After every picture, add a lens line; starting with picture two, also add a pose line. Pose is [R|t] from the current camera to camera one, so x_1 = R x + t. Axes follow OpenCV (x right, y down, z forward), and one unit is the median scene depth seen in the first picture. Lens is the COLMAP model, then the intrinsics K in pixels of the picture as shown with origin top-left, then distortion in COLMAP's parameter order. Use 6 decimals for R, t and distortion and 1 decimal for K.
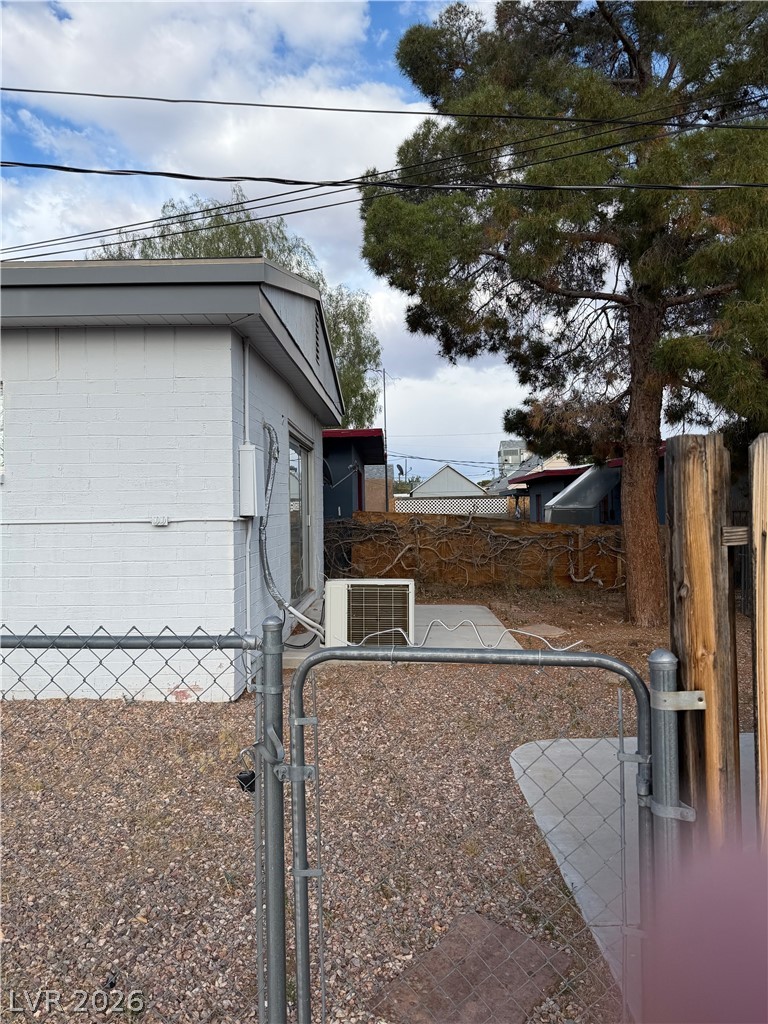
lens RADIAL K [[722.2, 0, 384.0], [0, 722.2, 512.0], [0, 0, 1]] dist [0.131817, -0.241185]
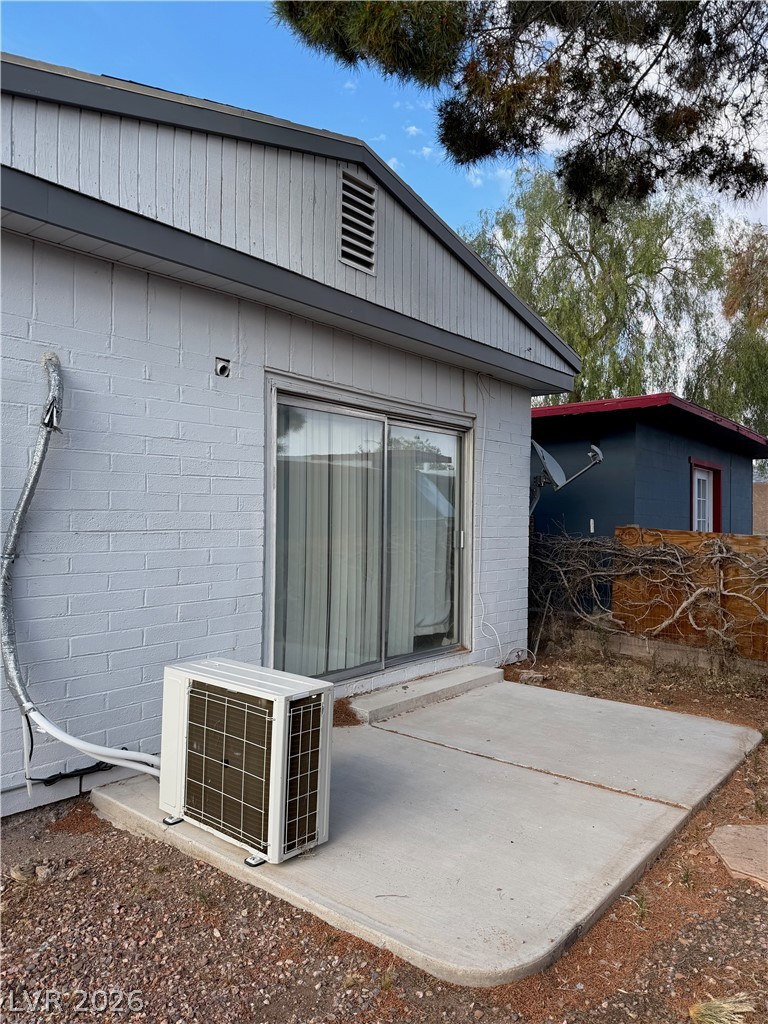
lens RADIAL K [[722.2, 0, 384.0], [0, 722.2, 512.0], [0, 0, 1]] dist [0.131817, -0.241185]
pose [[0.786242, 0.019823, -0.617600, 0.214175], [-0.023514, 0.999721, 0.002153, -0.011589], [0.617471, 0.012829, 0.786489, 0.409716]]
